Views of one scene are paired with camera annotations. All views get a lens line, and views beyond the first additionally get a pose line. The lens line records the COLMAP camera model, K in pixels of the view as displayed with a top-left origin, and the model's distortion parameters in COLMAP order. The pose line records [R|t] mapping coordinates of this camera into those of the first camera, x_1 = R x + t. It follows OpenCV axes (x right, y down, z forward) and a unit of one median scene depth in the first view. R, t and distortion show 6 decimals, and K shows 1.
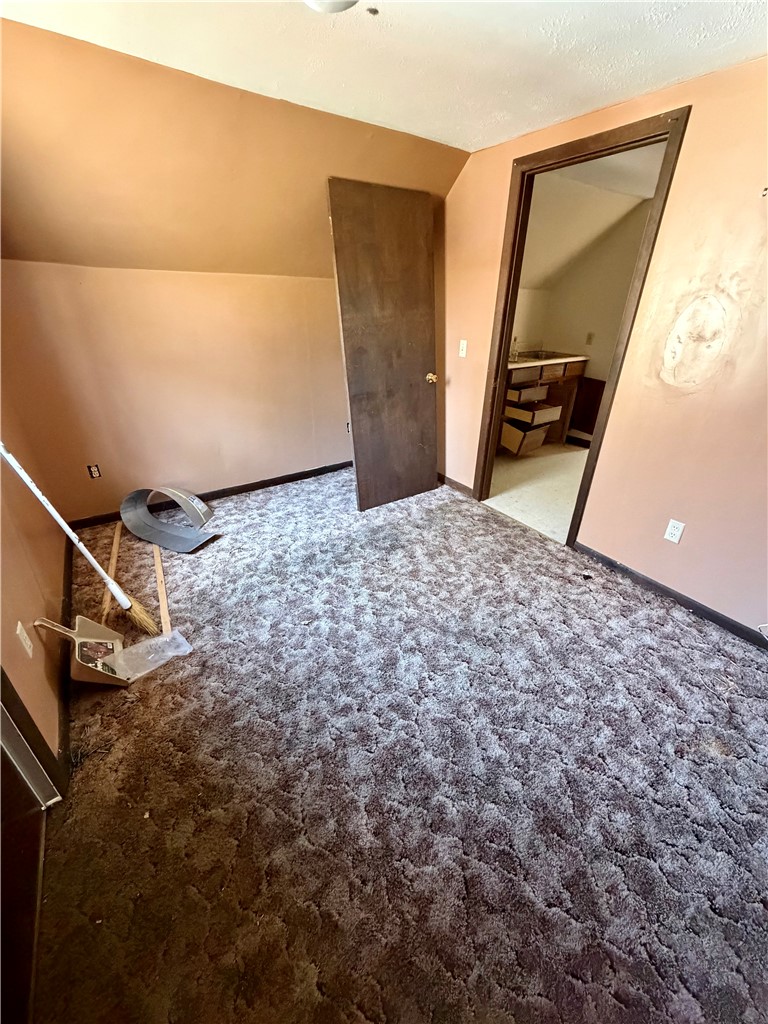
lens RADIAL K [[408.2, 0, 387.8], [0, 408.2, 506.7], [0, 0, 1]] dist [0.000066, 0.000618]
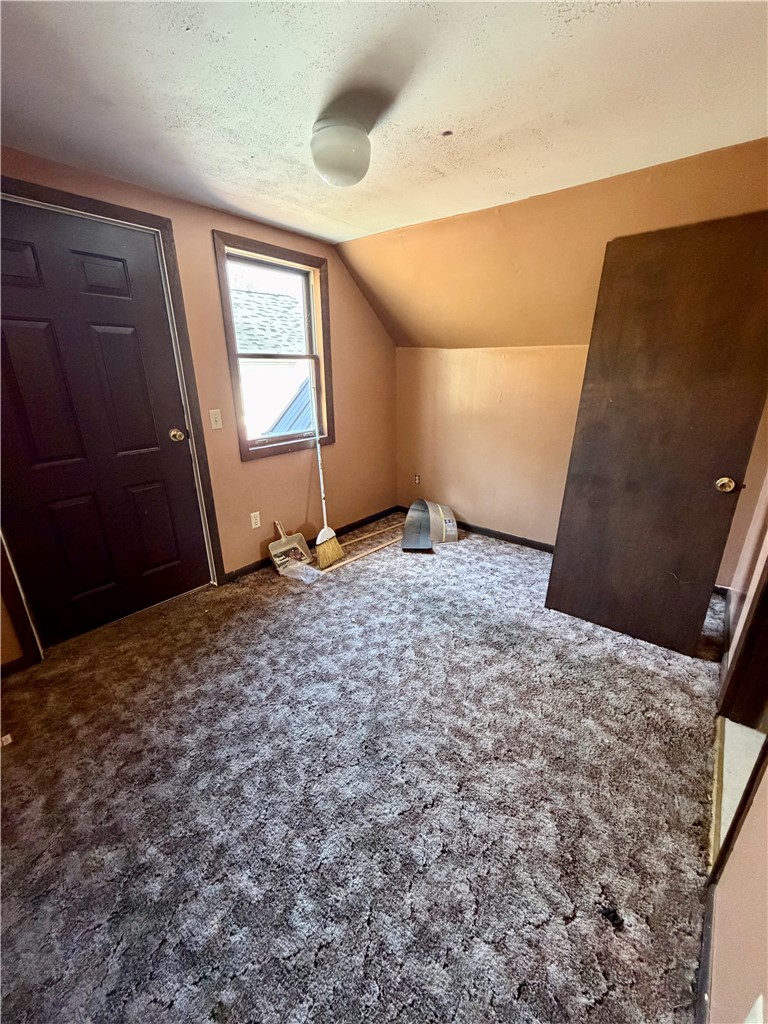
lens RADIAL K [[408.2, 0, 383.2], [0, 408.2, 506.6], [0, 0, 1]] dist [0.000066, 0.000618]
pose [[0.276609, 0.302996, -0.911965, 0.756420], [-0.427629, 0.888666, 0.165550, -0.233352], [0.860593, 0.344190, 0.375383, 0.458890]]
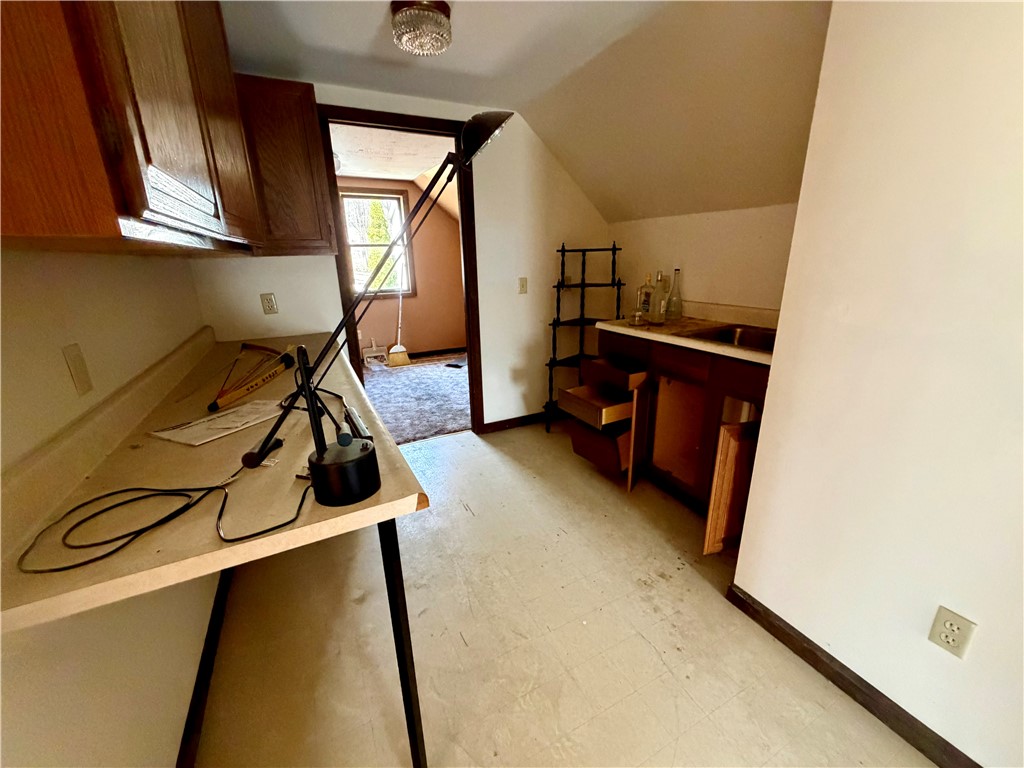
lens RADIAL K [[408.2, 0, 510.3], [0, 408.2, 384.2], [0, 0, 1]] dist [0.000066, 0.000618]
pose [[-0.135086, 0.288334, -0.947953, 1.695578], [-0.428158, 0.845801, 0.318277, -0.703599], [0.893550, 0.448869, 0.009197, 1.519809]]
